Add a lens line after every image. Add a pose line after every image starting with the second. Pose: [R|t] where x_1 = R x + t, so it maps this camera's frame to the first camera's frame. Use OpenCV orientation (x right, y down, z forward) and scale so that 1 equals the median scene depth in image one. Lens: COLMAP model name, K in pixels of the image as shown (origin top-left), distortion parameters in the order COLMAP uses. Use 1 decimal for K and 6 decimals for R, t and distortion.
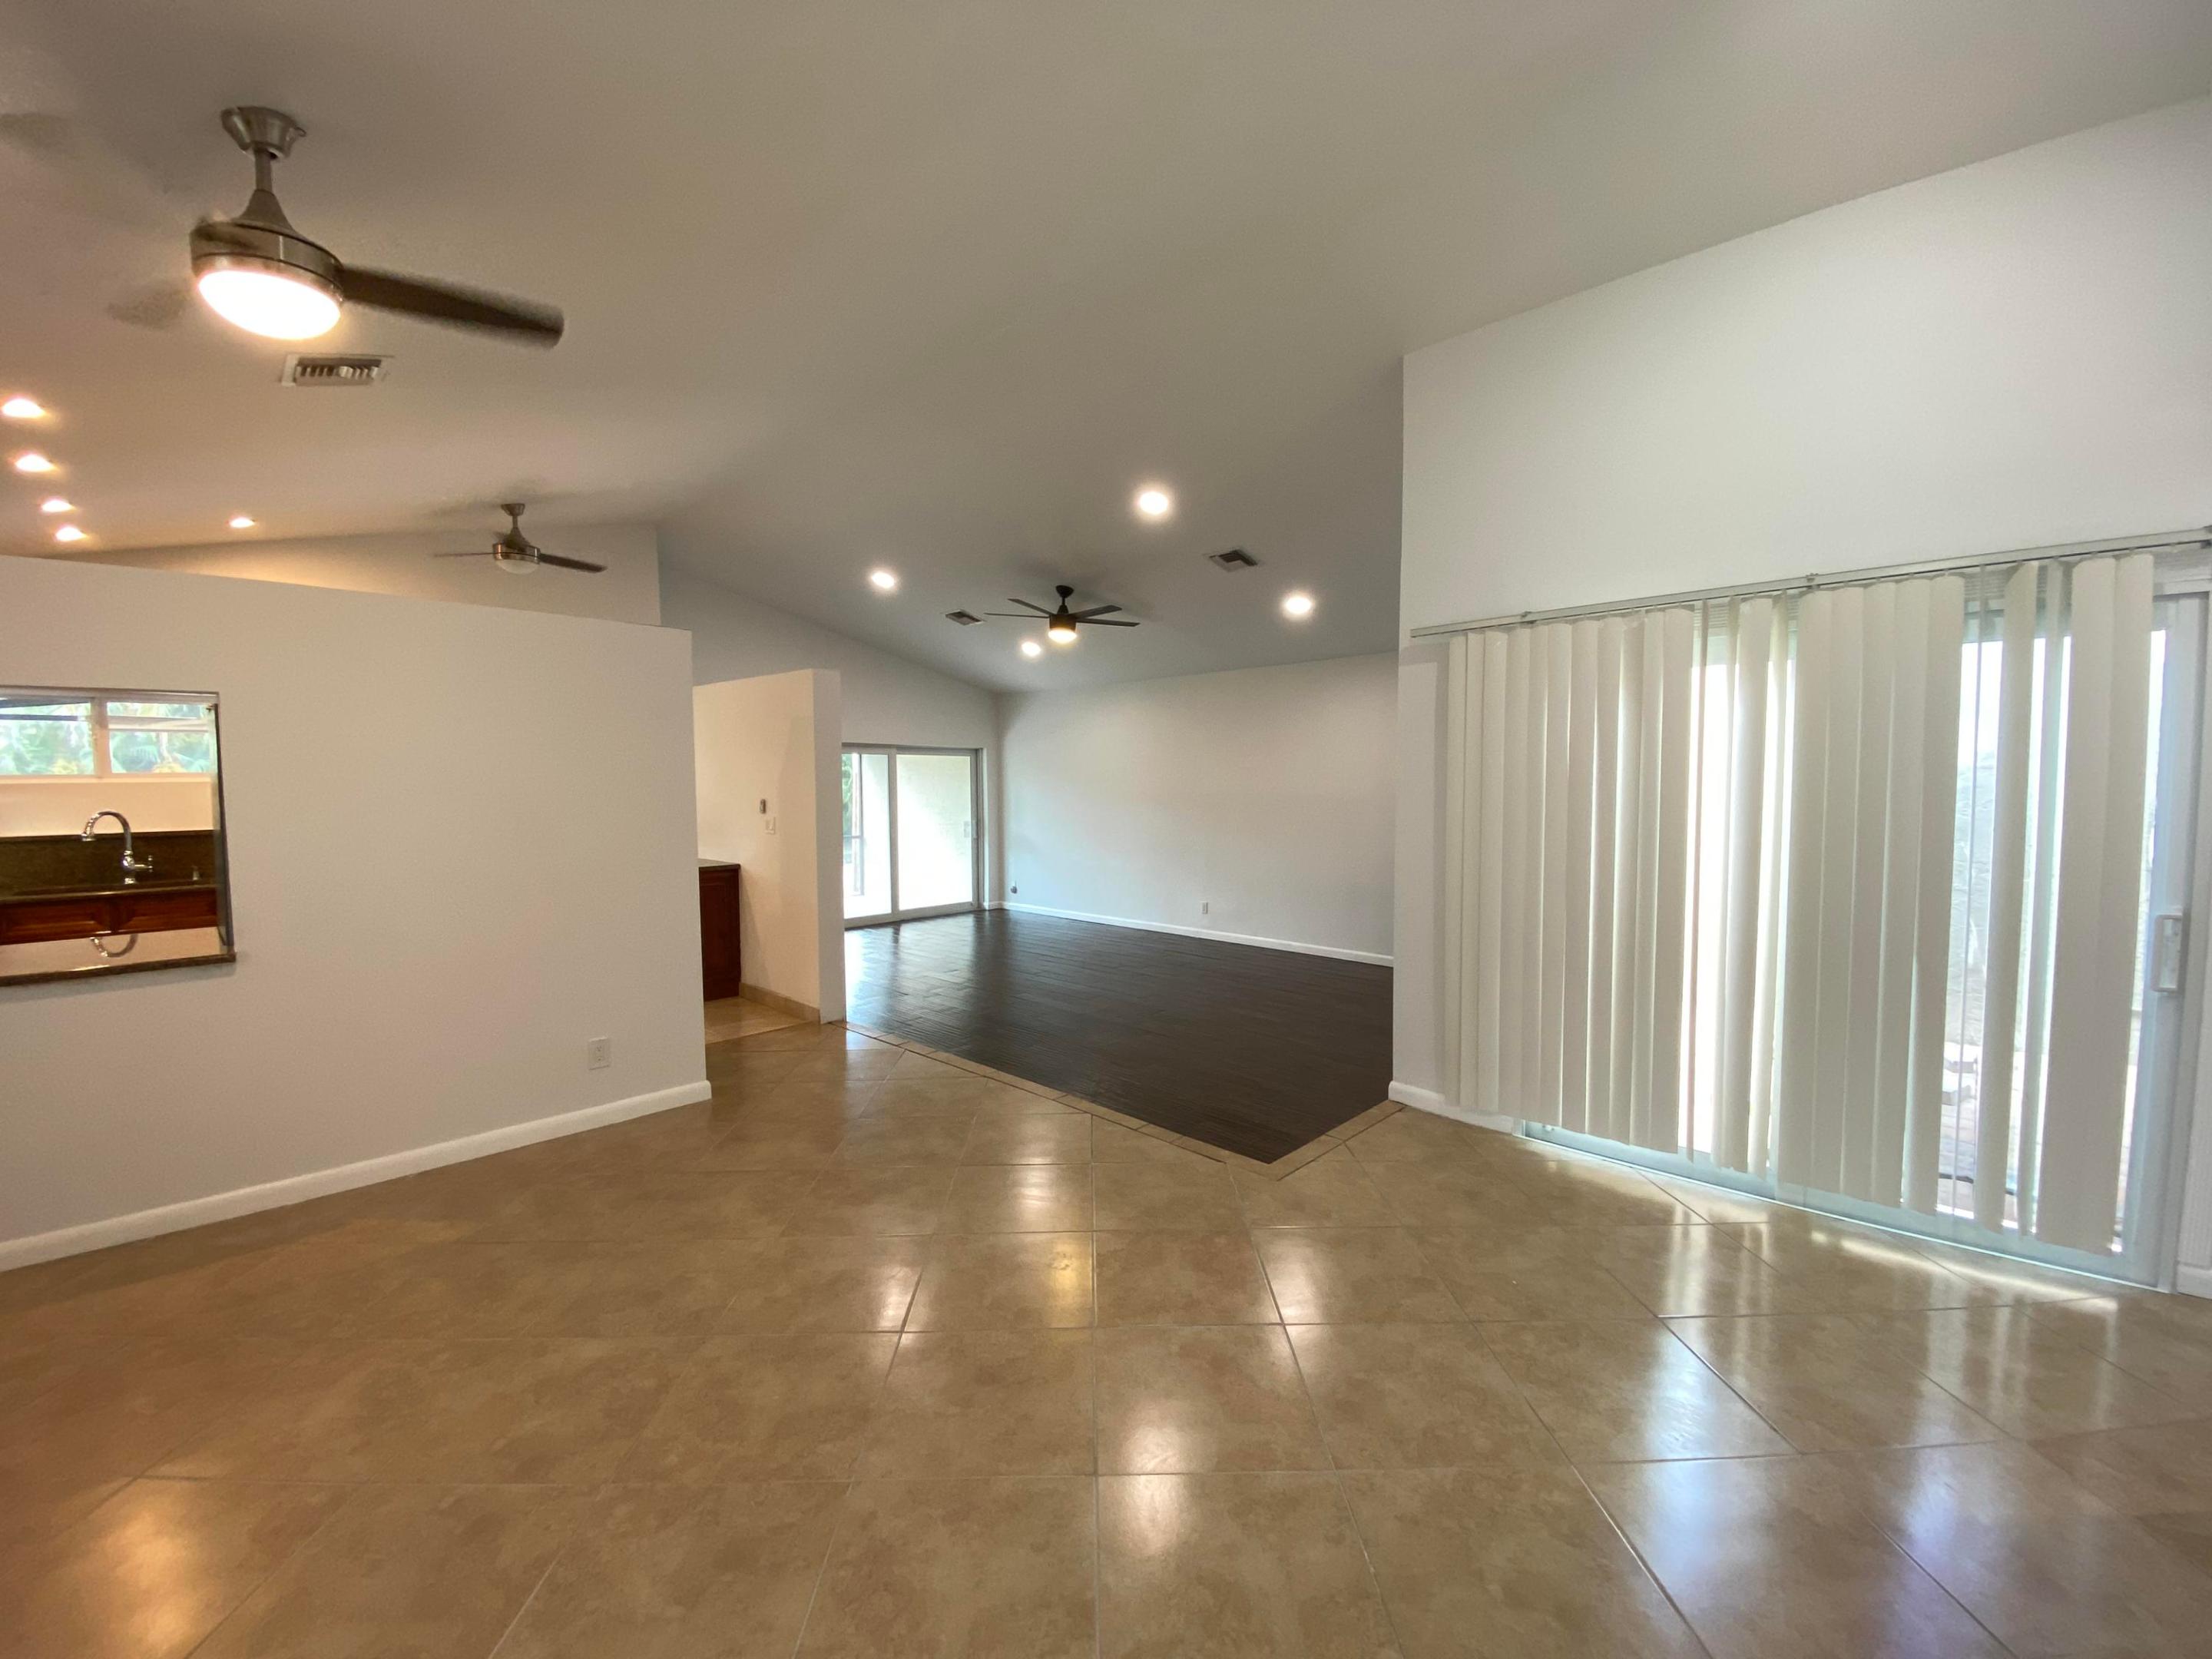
lens RADIAL K [[900.0, 0, 1106.0], [0, 900.0, 829.5], [0, 0, 1]] dist [0.031747, -0.027094]
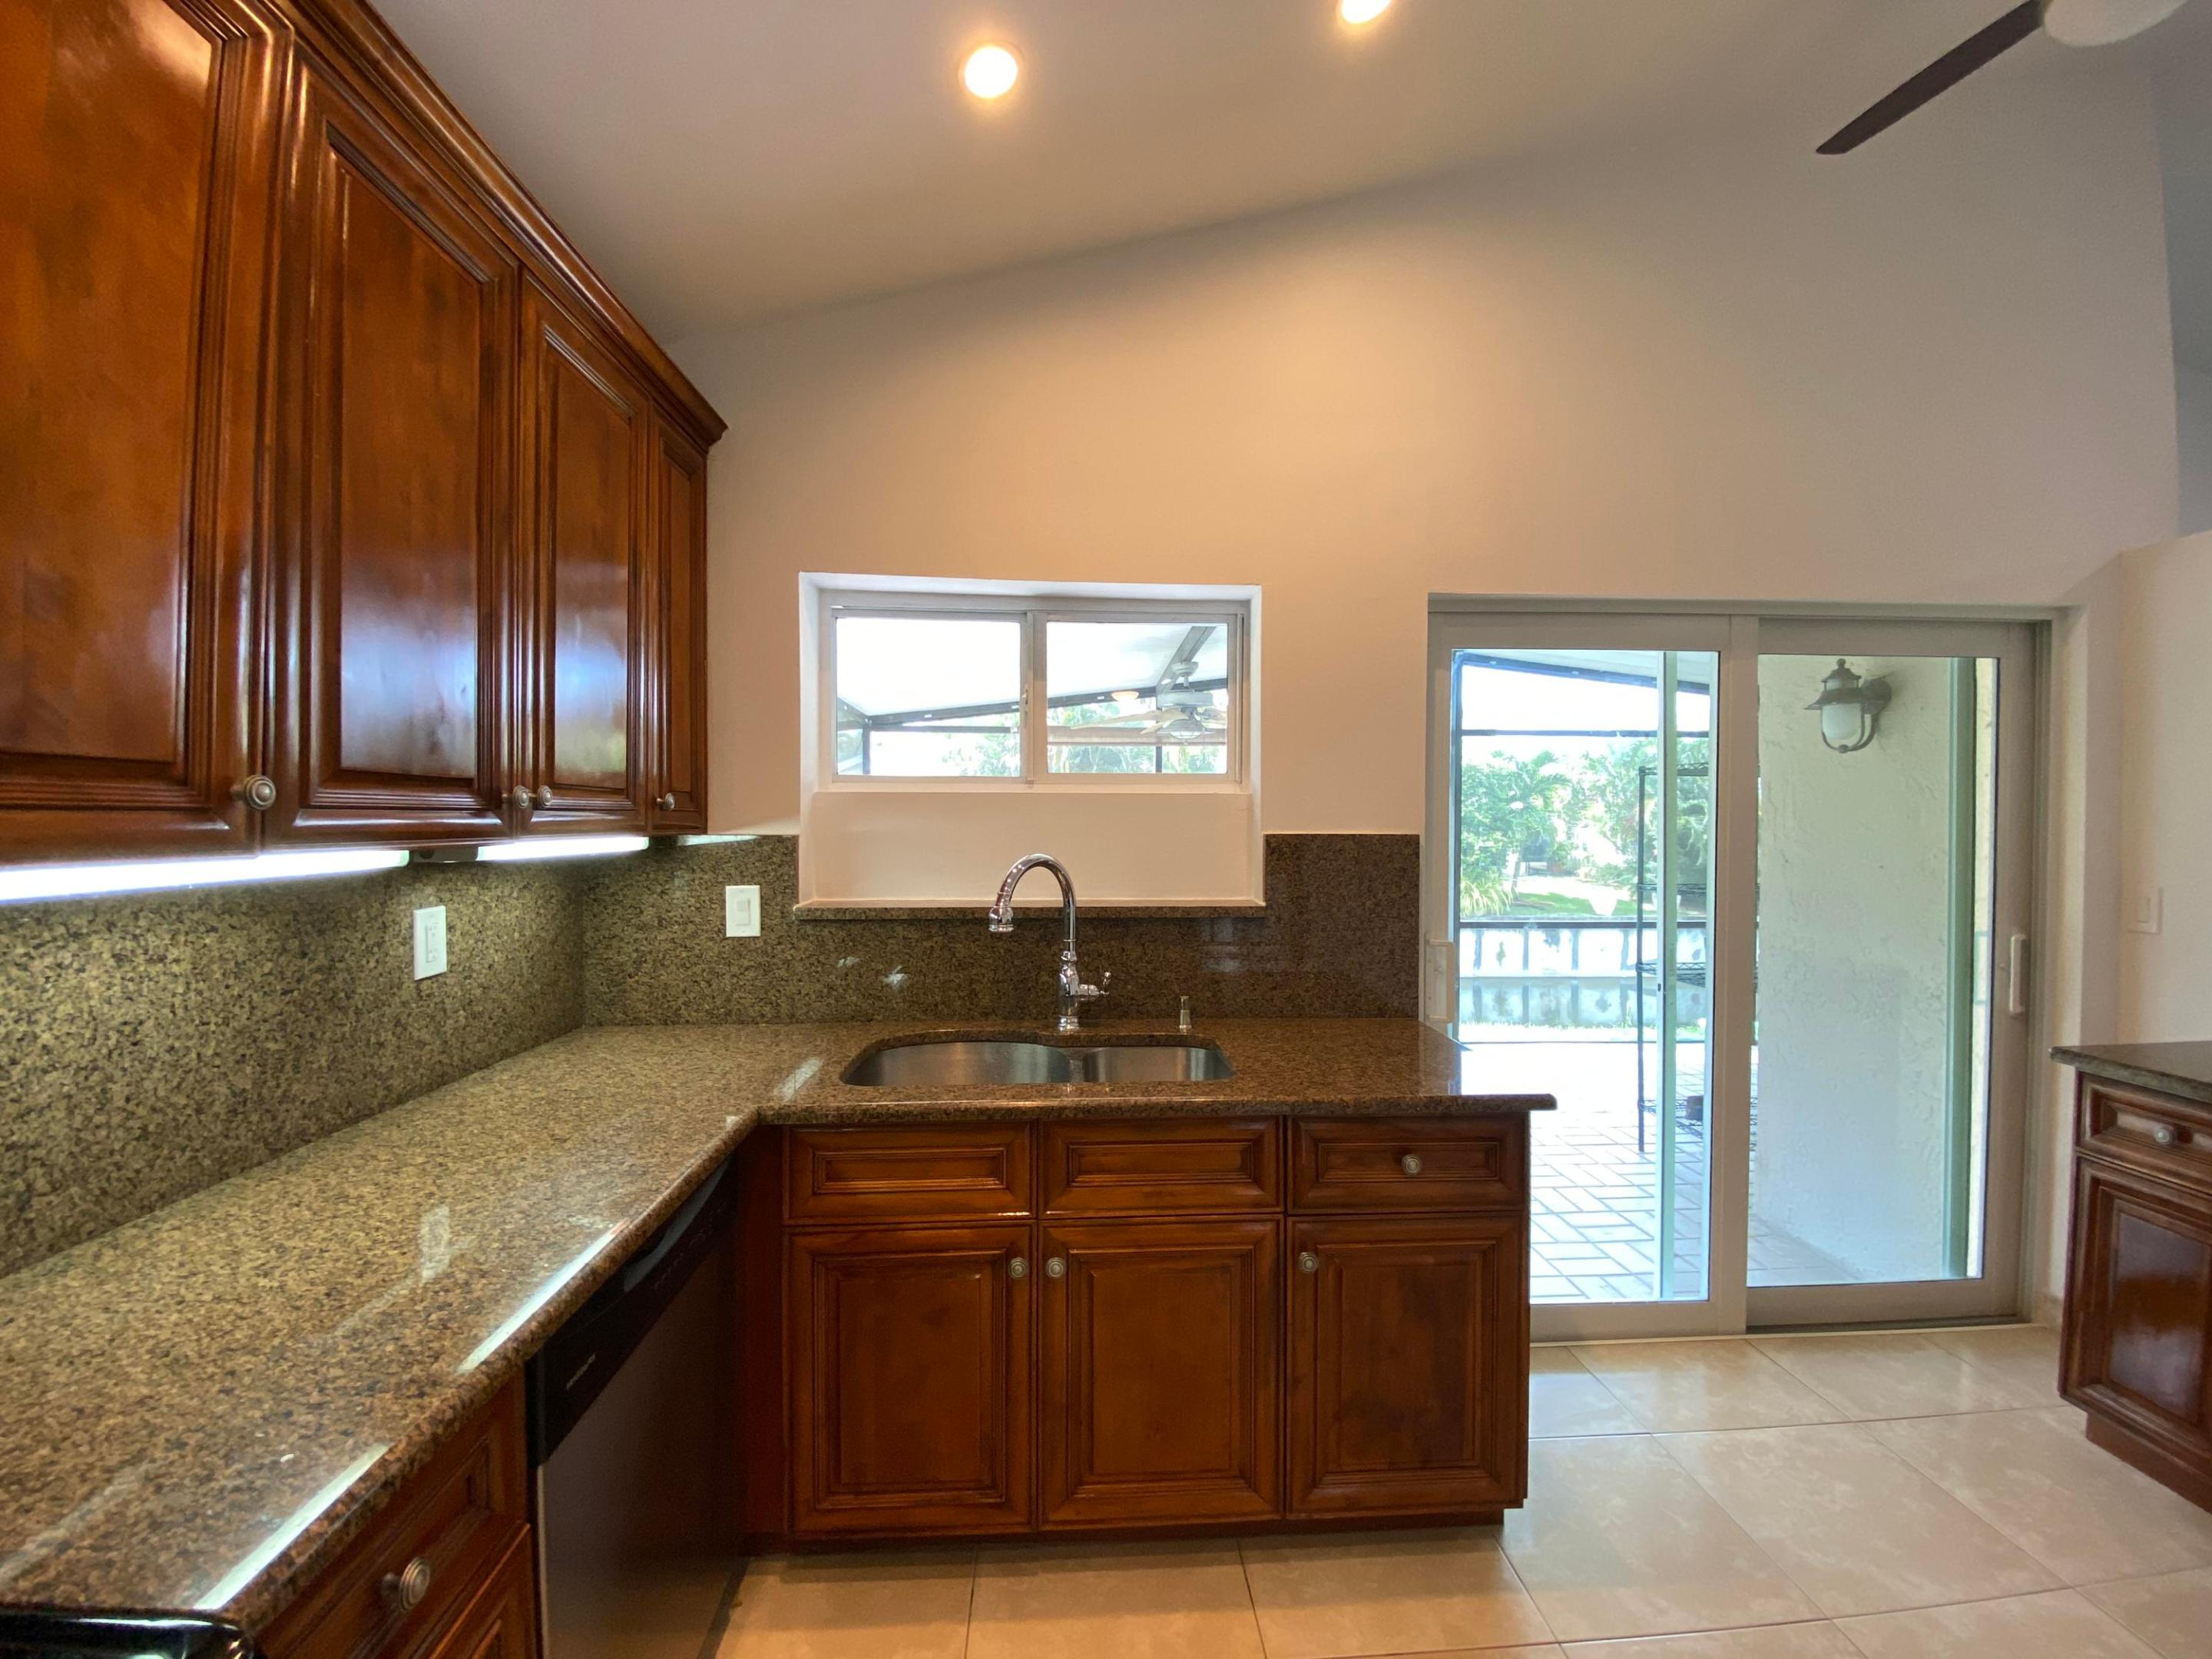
lens RADIAL K [[900.0, 0, 1106.0], [0, 900.0, 829.5], [0, 0, 1]] dist [0.031747, -0.027094]
pose [[0.723666, 0.016864, -0.689944, -0.783785], [-0.044979, 0.998728, -0.022766, -0.024676], [0.688683, 0.047508, 0.723505, 0.702929]]
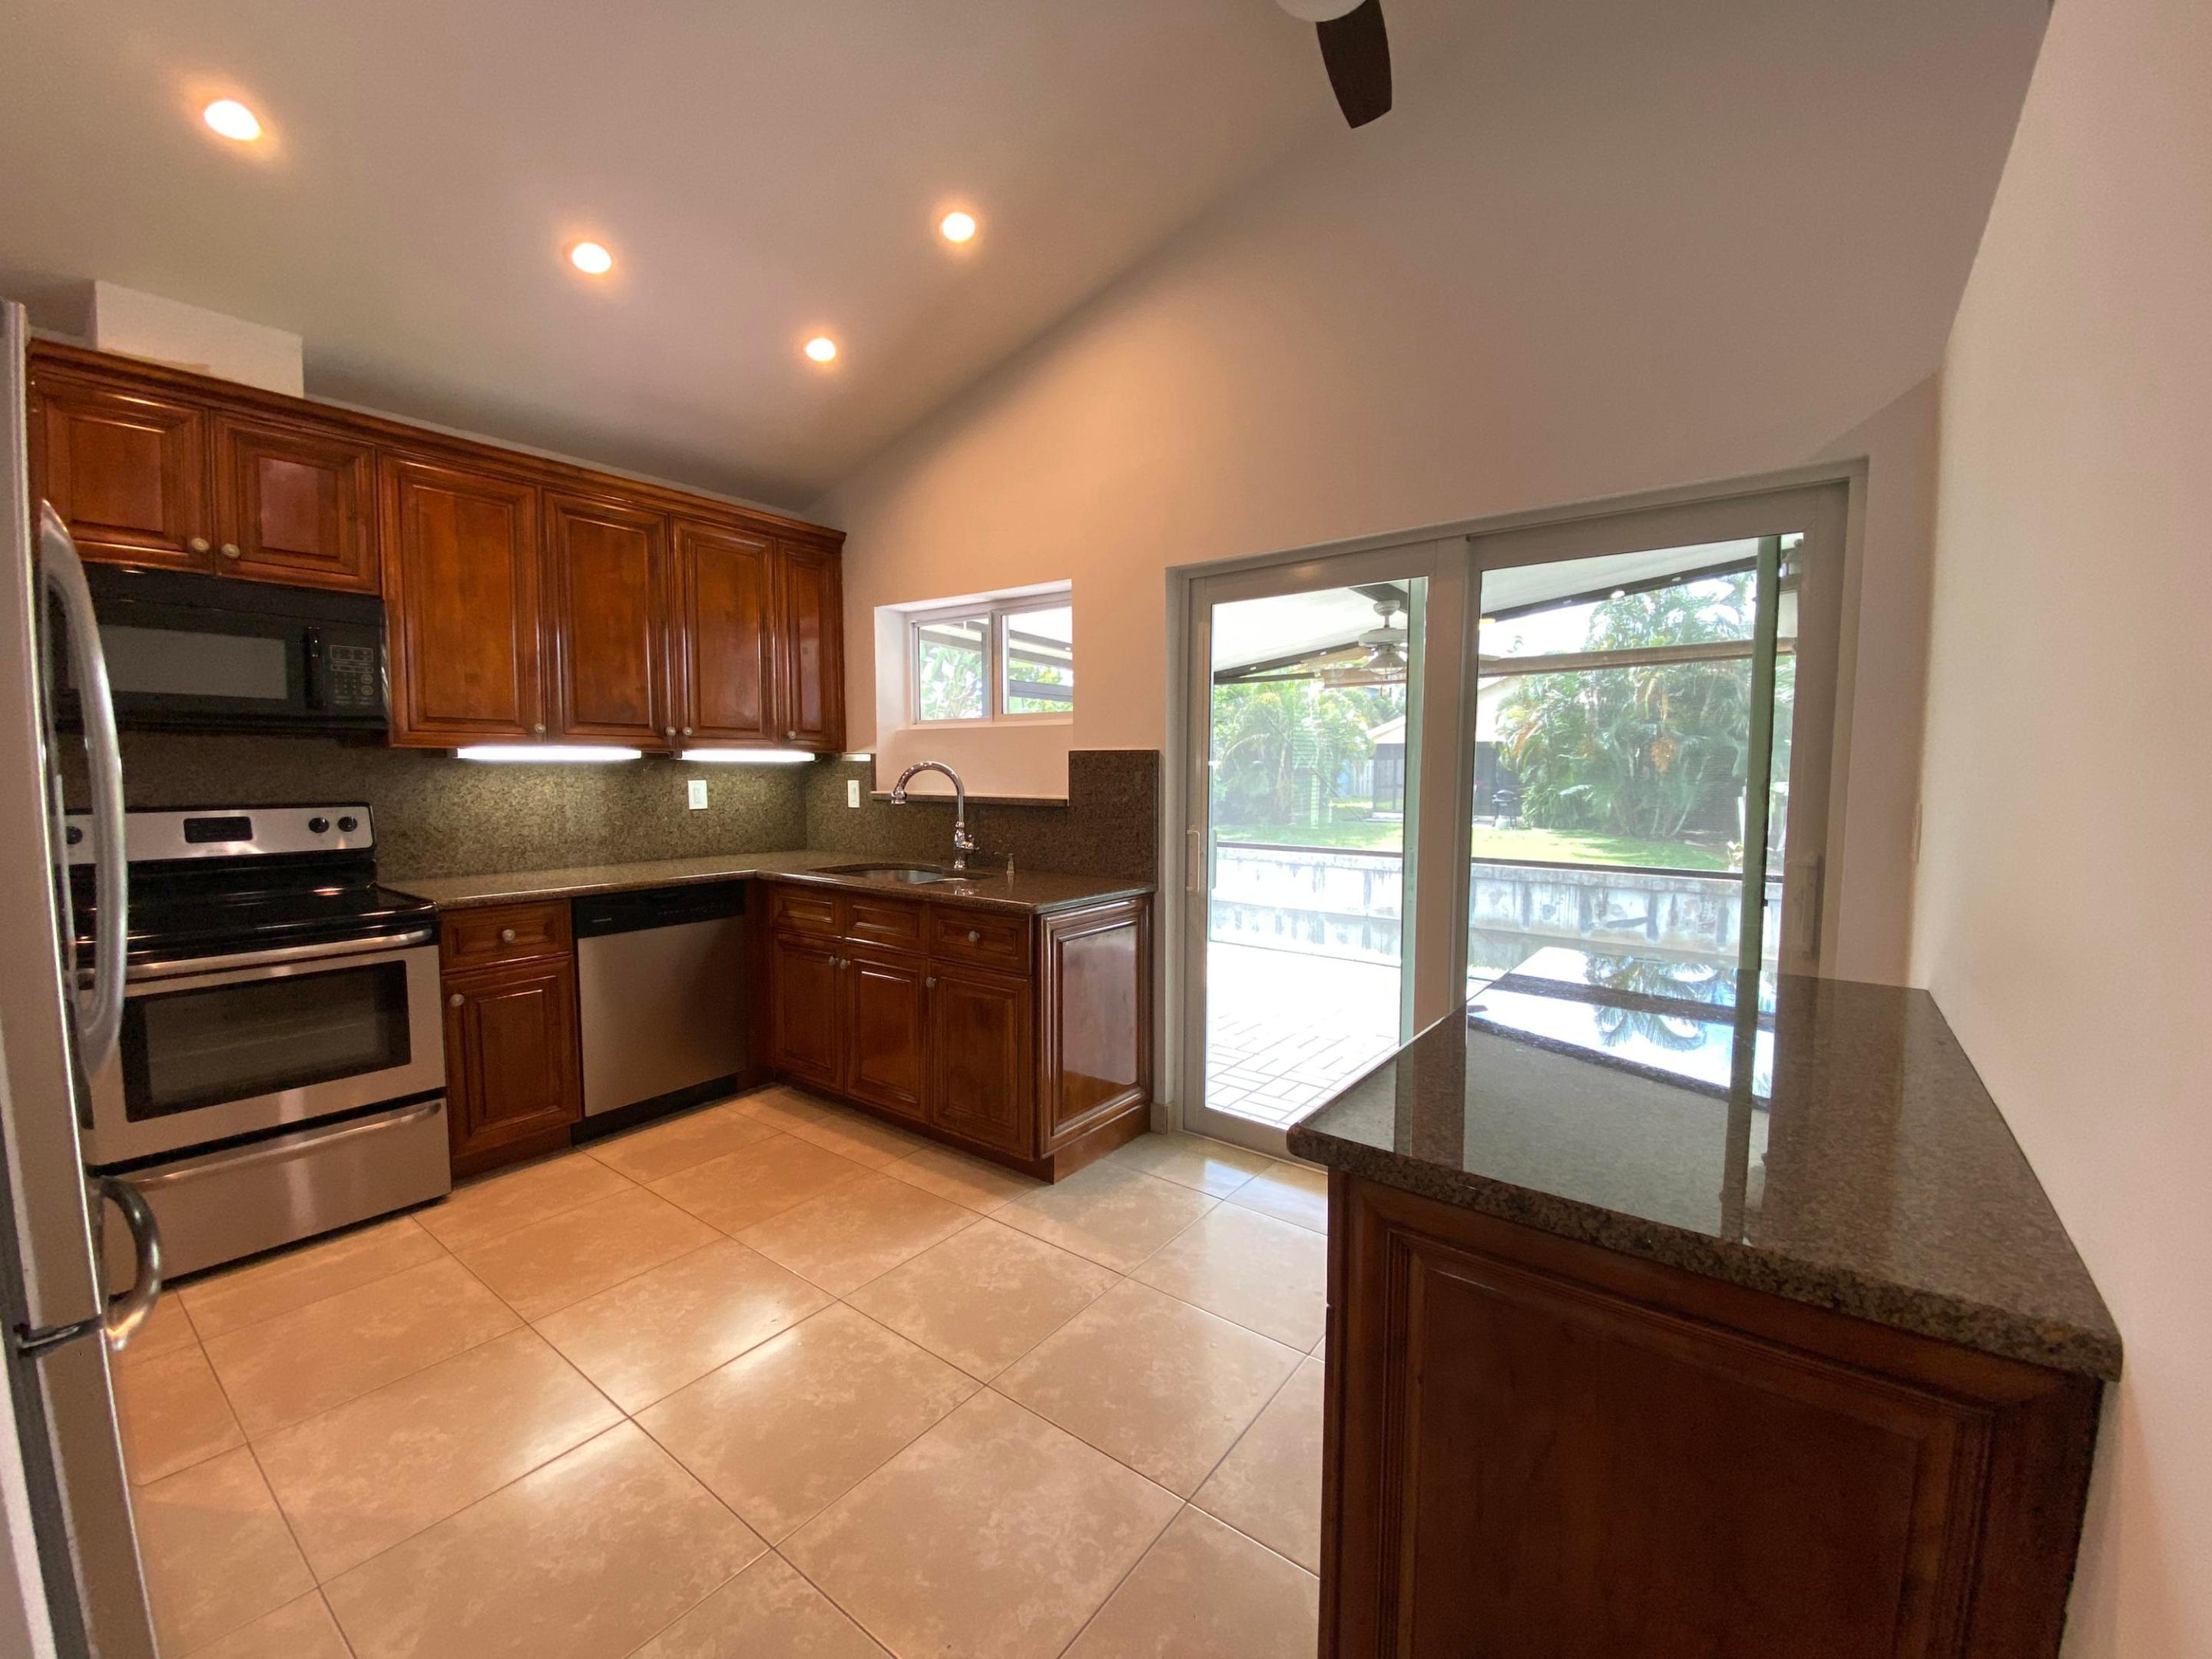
lens RADIAL K [[900.0, 0, 1106.0], [0, 900.0, 829.5], [0, 0, 1]] dist [0.031747, -0.027094]
pose [[0.101123, 0.077091, -0.991883, -0.380711], [-0.058227, 0.995743, 0.071455, -0.026925], [0.993168, 0.050529, 0.105182, 1.038142]]
